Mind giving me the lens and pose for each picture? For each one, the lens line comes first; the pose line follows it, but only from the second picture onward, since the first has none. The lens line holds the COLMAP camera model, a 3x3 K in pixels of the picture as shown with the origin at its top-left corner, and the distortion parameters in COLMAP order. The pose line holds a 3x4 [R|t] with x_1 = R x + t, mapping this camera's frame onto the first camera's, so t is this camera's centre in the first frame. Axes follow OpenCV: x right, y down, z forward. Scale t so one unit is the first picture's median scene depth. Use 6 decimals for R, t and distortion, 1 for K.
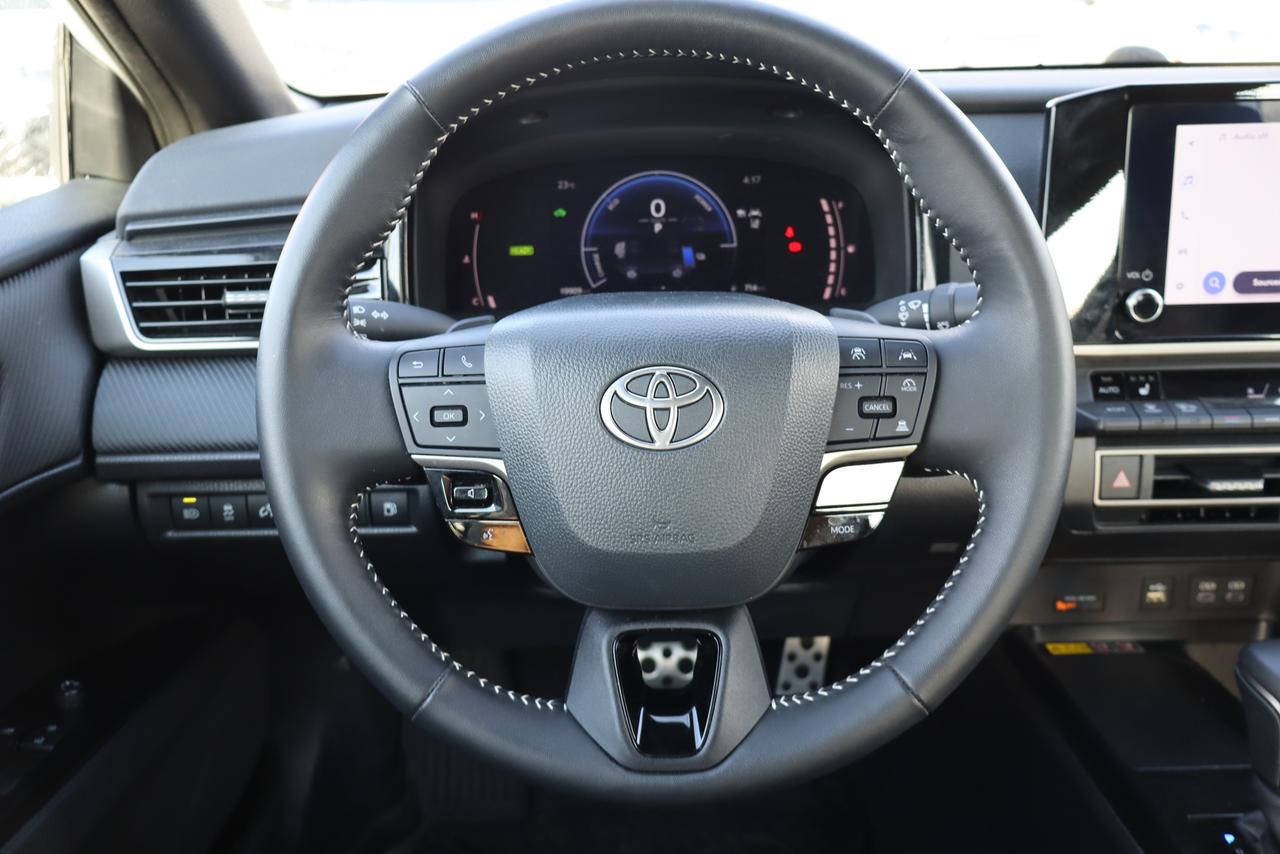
lens RADIAL K [[1077.9, 0, 633.1], [0, 1077.9, 432.9], [0, 0, 1]] dist [-0.011152, 0.014830]
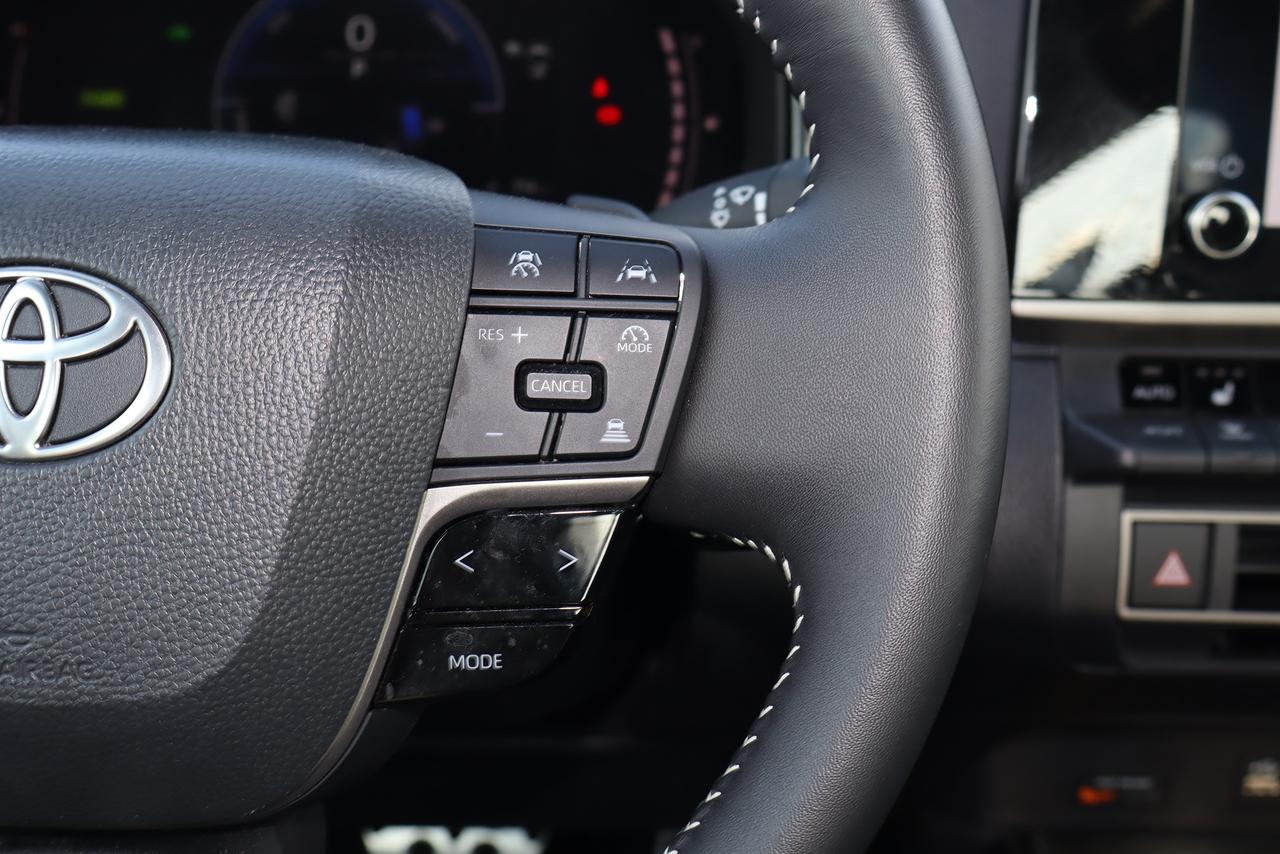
lens RADIAL K [[1509.4, 0, 637.0], [0, 1509.4, 428.5], [0, 0, 1]] dist [0.032493, 0.000000]
pose [[0.999070, 0.039987, 0.016114, 0.183530], [-0.039508, 0.998798, -0.029000, 0.007471], [-0.017255, 0.028336, 0.999450, 0.282152]]
